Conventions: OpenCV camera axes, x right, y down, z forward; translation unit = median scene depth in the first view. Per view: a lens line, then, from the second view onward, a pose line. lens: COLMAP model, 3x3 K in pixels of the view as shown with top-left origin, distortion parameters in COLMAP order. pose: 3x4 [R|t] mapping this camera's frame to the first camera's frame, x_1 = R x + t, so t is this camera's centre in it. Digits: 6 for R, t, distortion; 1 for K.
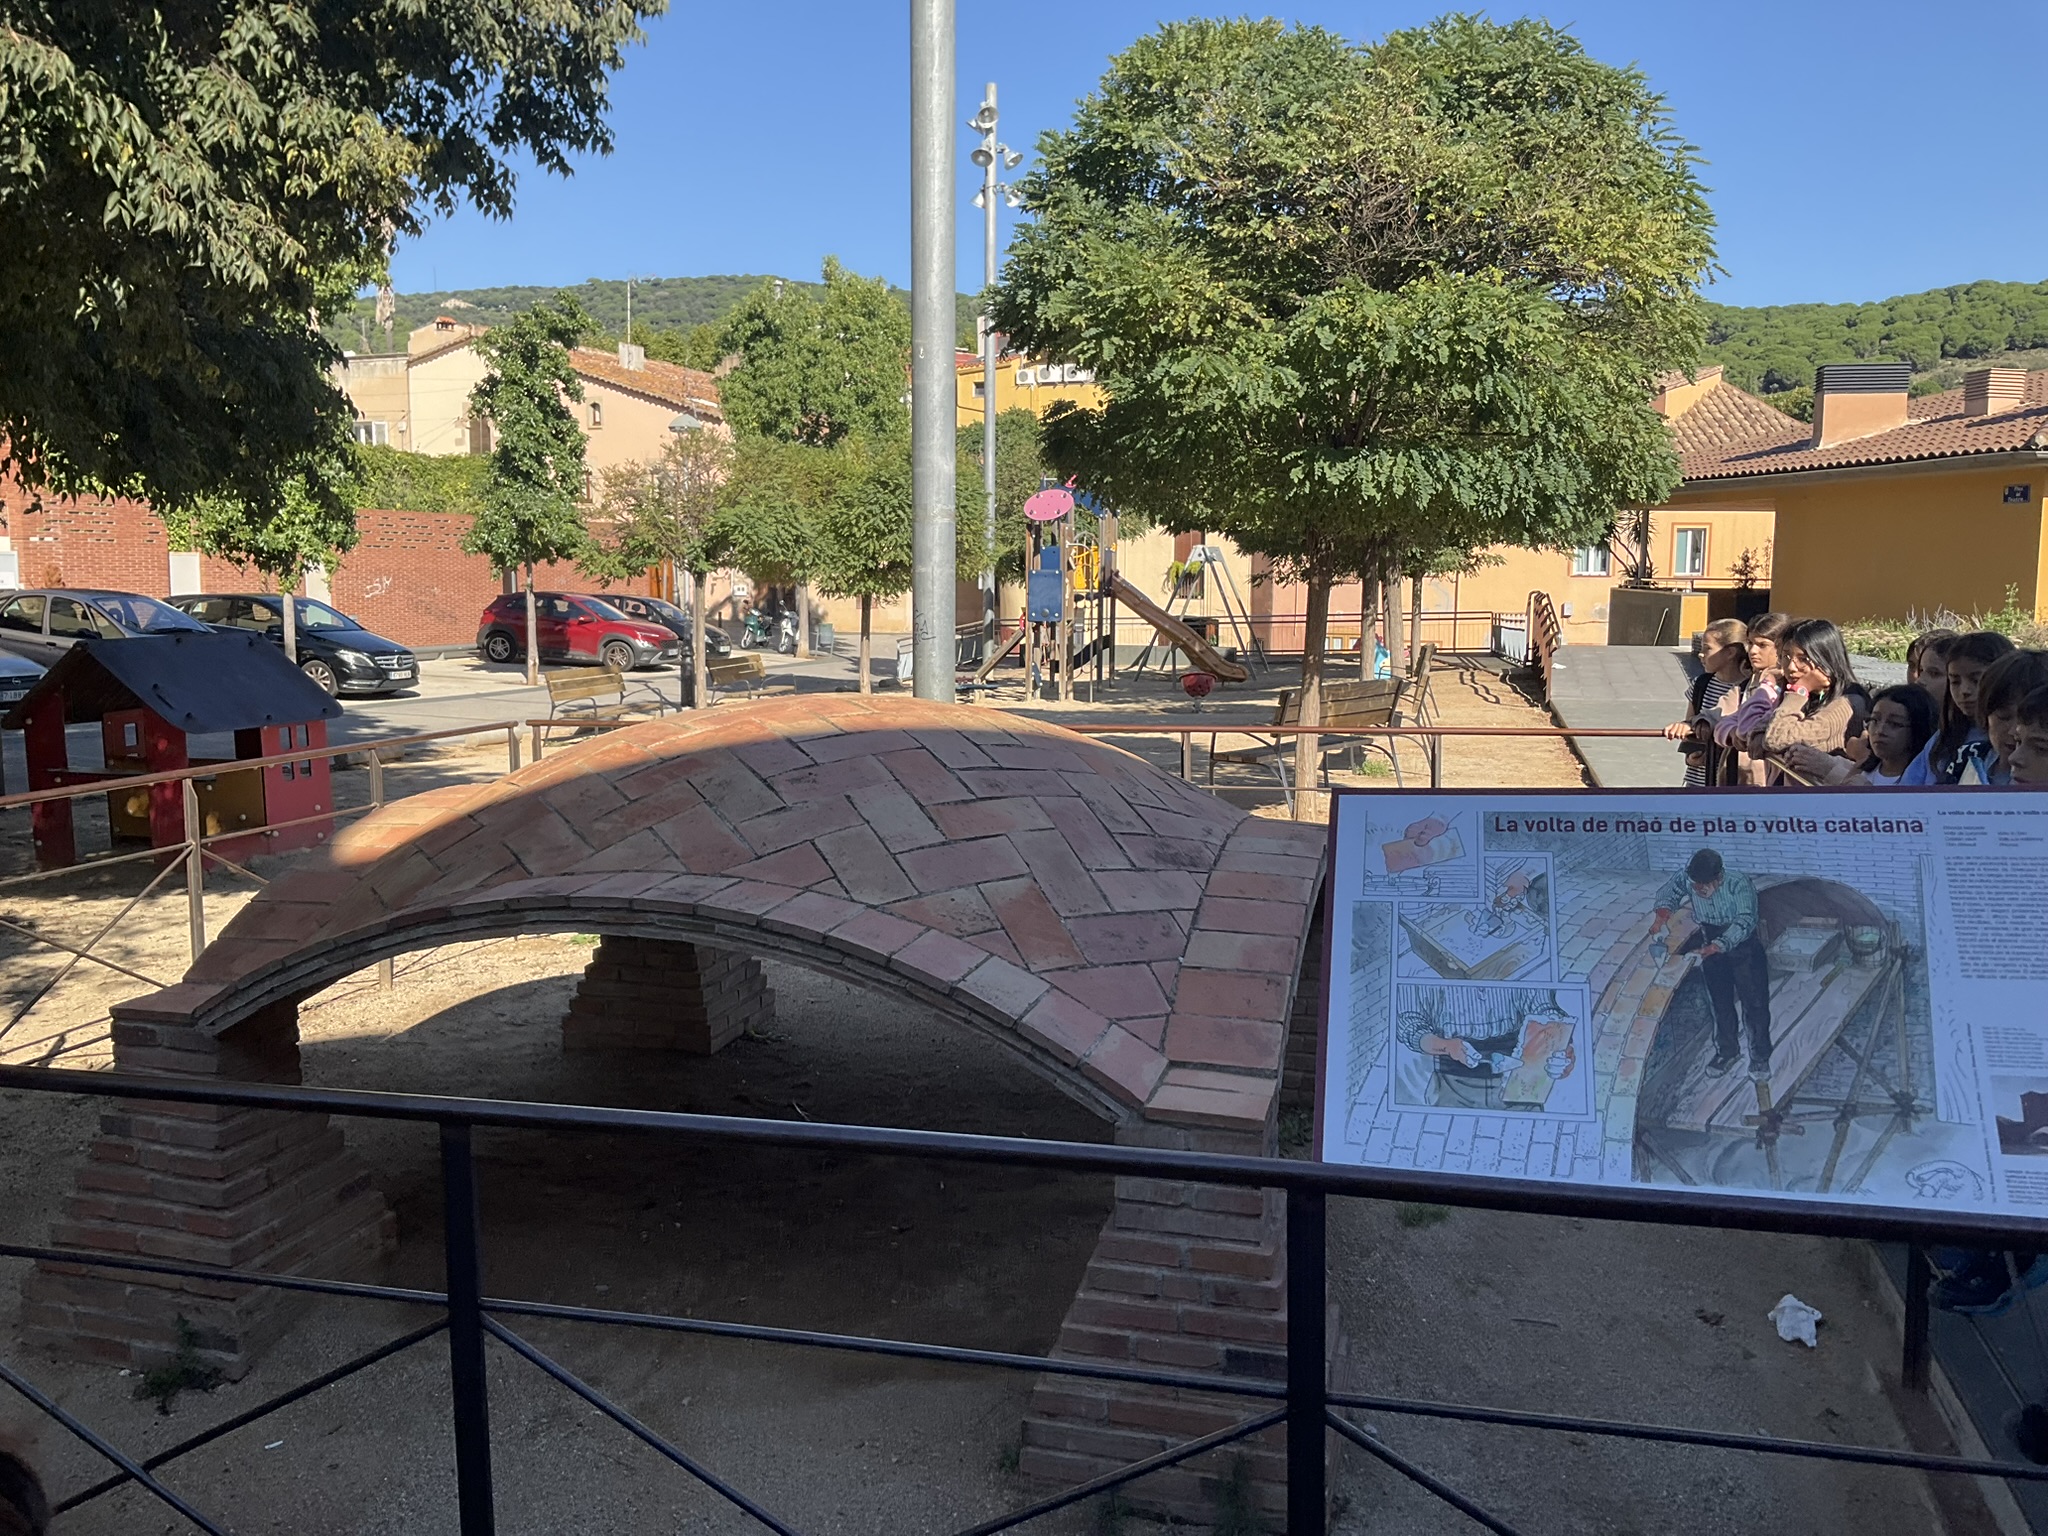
lens RADIAL K [[1726.9, 0, 1024.0], [0, 1726.9, 768.0], [0, 0, 1]] dist [0.146448, -0.314726]
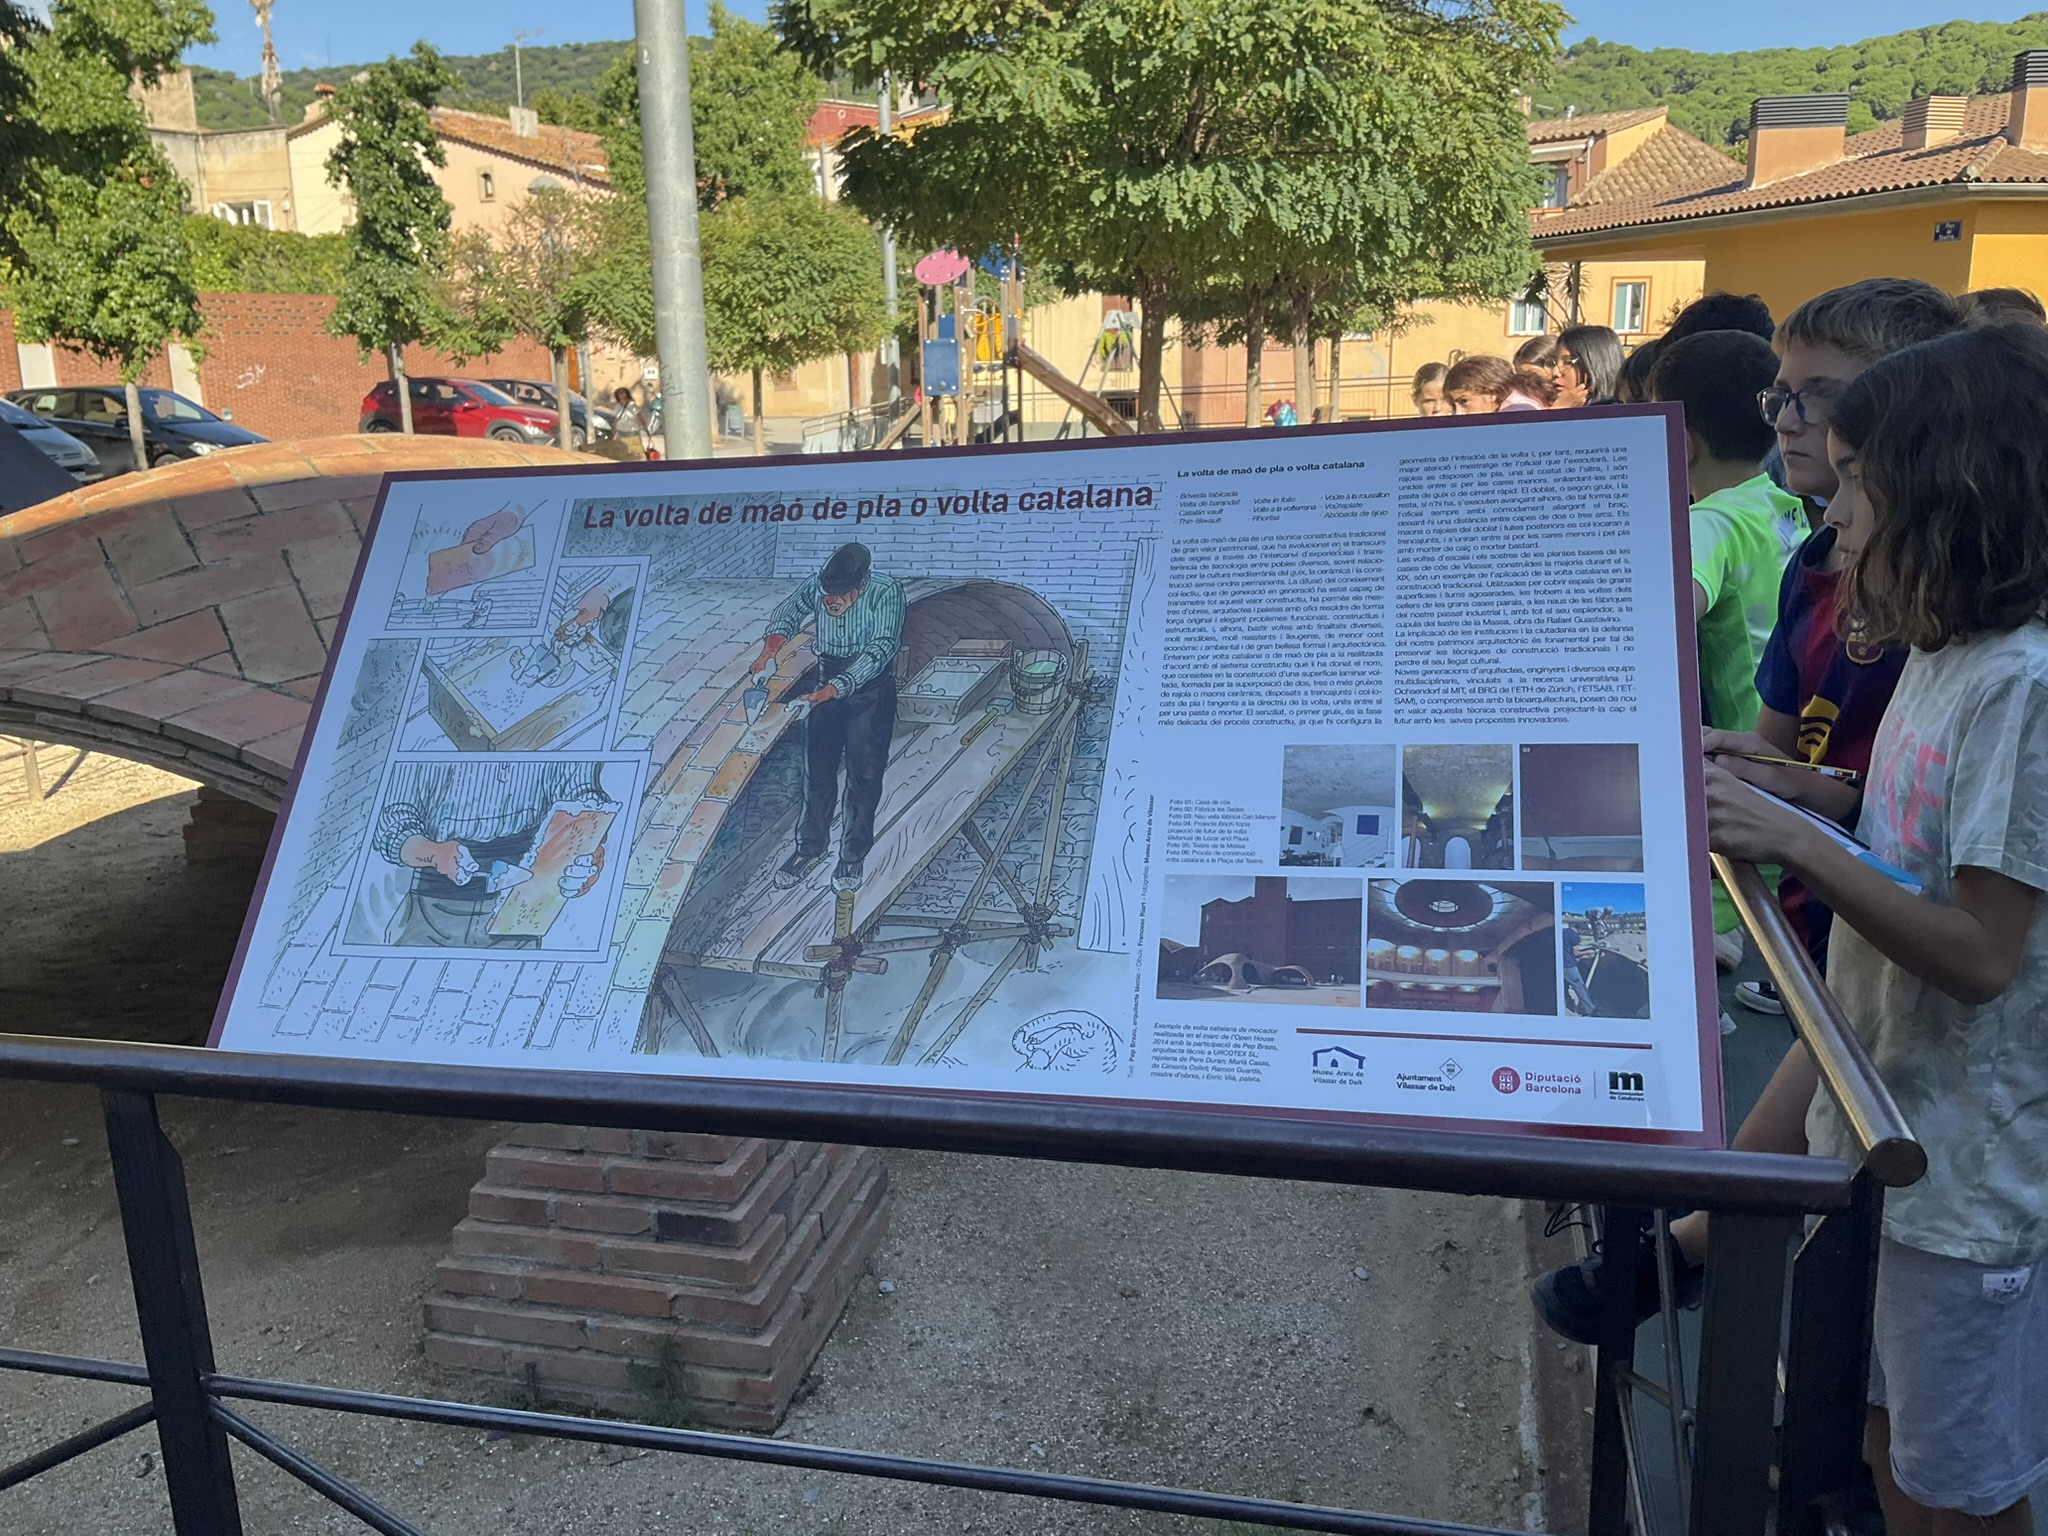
lens RADIAL K [[1747.4, 0, 1015.1], [0, 1747.4, 794.8], [0, 0, 1]] dist [0.085549, -0.185682]
pose [[0.999444, -0.027846, 0.018349, 0.091367], [0.025124, 0.990554, 0.134804, 0.011107], [-0.021930, -0.134268, 0.990702, 0.070546]]
